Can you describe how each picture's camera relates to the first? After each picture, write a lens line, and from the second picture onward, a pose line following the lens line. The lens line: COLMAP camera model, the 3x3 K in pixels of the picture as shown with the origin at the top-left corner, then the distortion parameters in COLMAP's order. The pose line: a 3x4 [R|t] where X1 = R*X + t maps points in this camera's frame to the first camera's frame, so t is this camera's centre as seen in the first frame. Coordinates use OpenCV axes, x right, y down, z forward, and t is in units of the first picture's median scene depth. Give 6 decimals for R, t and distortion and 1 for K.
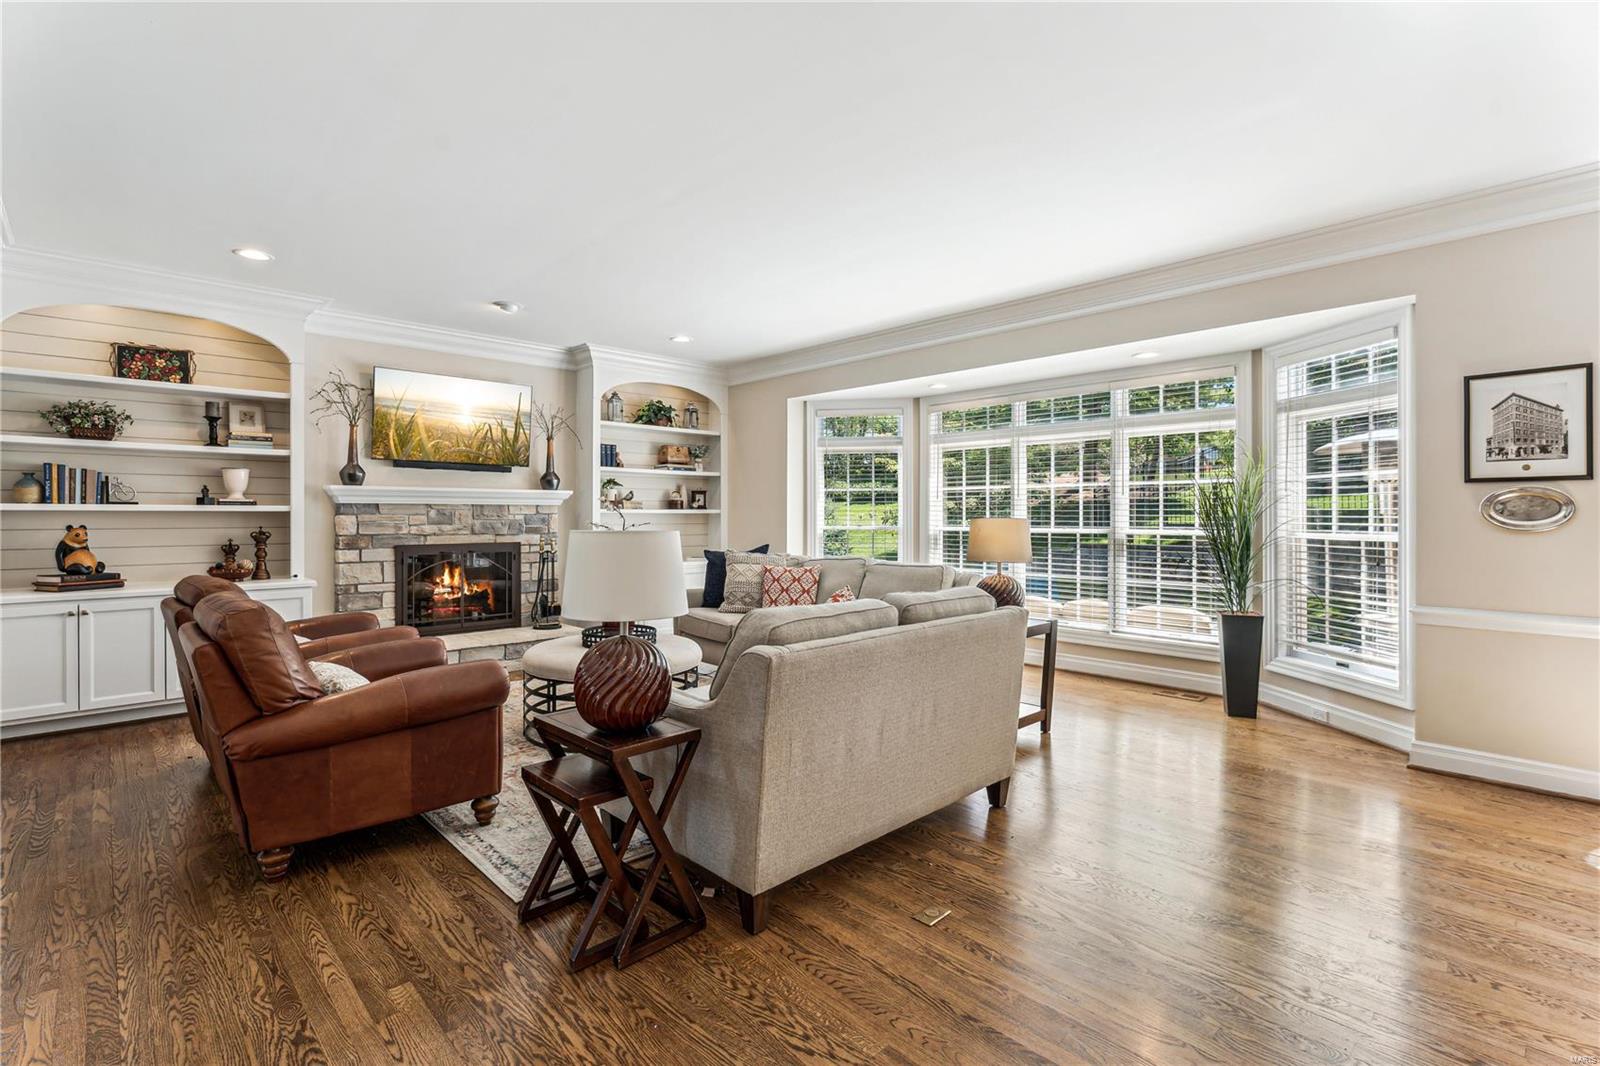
lens RADIAL K [[731.0, 0, 785.6], [0, 731.0, 519.9], [0, 0, 1]] dist [0.001730, -0.000143]
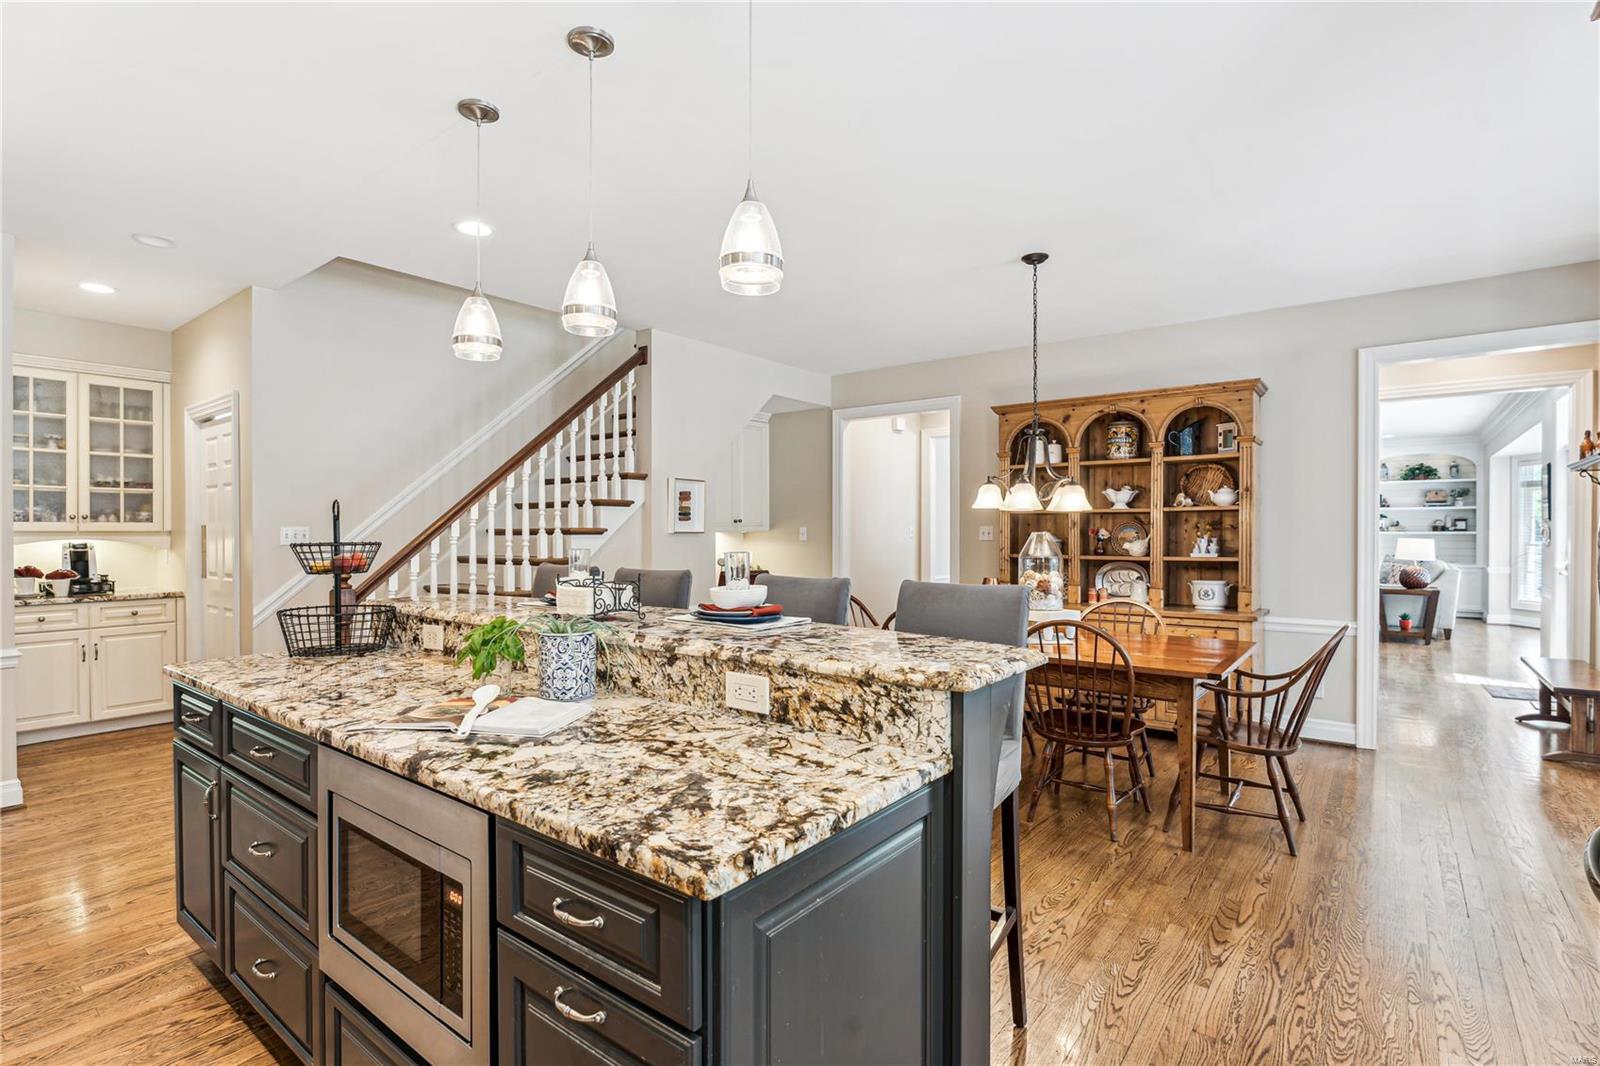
lens RADIAL K [[764.8, 0, 798.4], [0, 764.8, 536.2], [0, 0, 1]] dist [-0.013980, -0.000985]
pose [[0.169745, 0.003321, -0.985482, 1.506940], [-0.007275, 0.999971, 0.002116, 0.002402], [0.985461, 0.006810, 0.169764, -0.768815]]
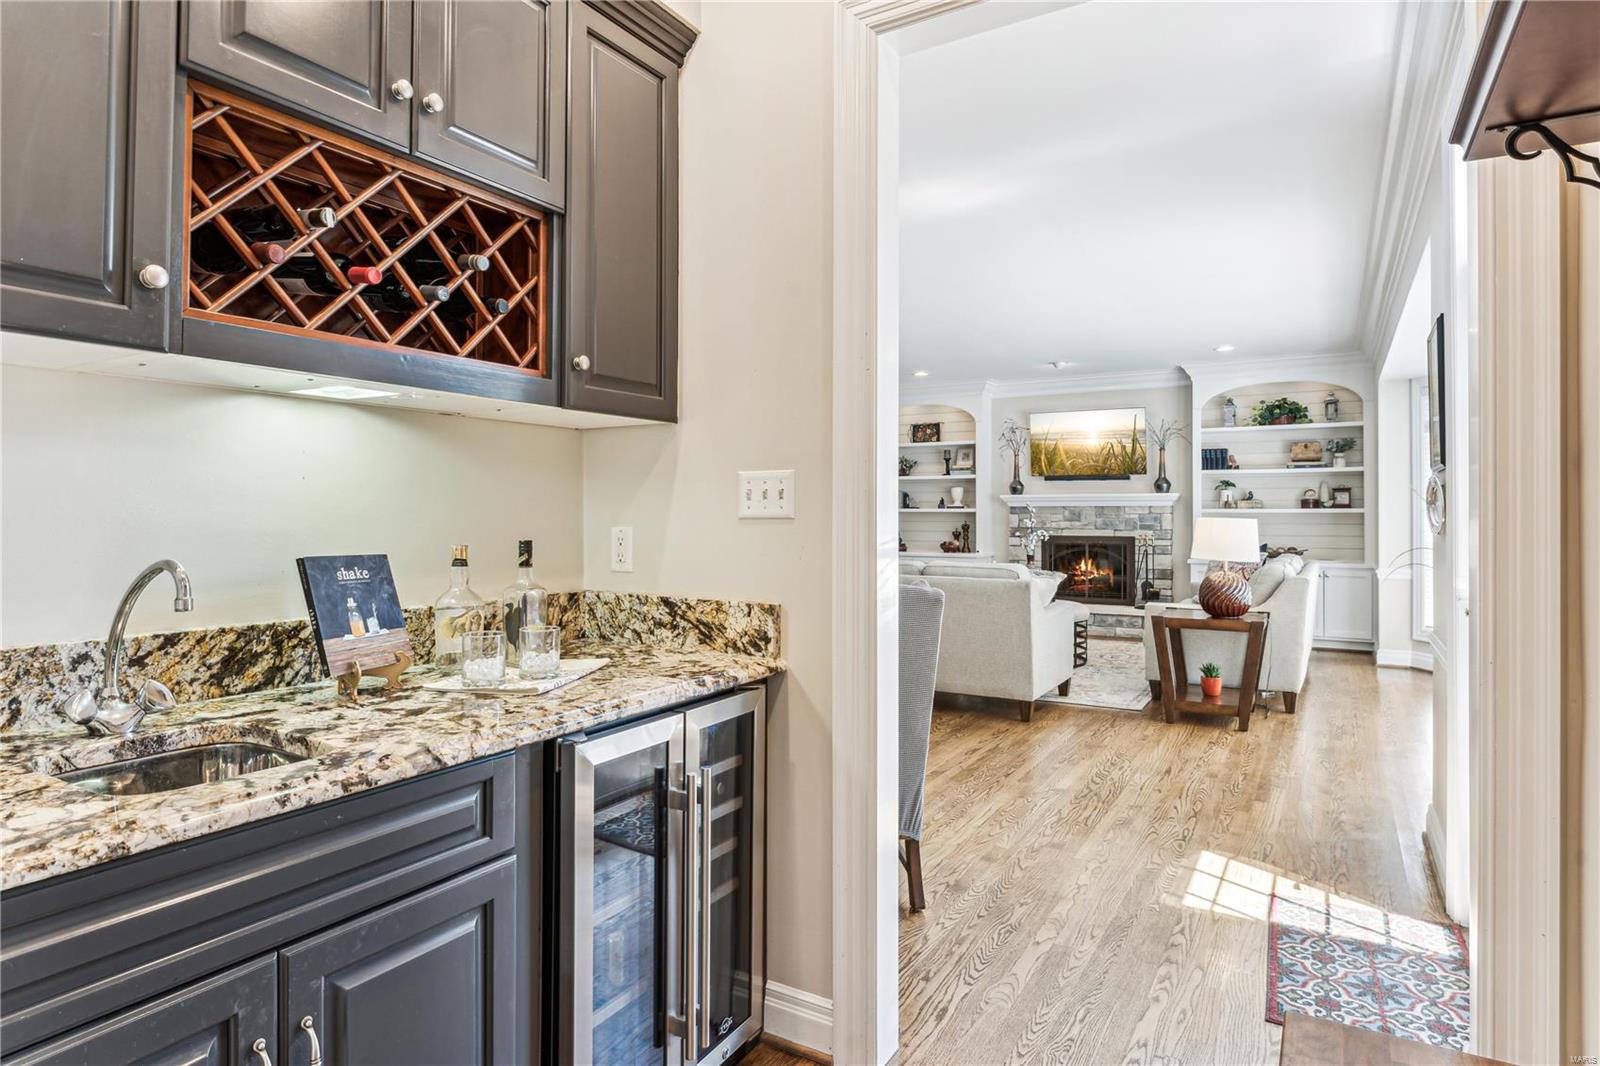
lens RADIAL K [[885.0, 0, 815.7], [0, 885.0, 508.7], [0, 0, 1]] dist [-0.006820, -0.000663]
pose [[0.295488, -0.007342, -0.955318, 0.948152], [-0.008717, 0.999908, -0.010381, 0.003936], [0.955307, 0.011395, 0.295397, 0.058970]]
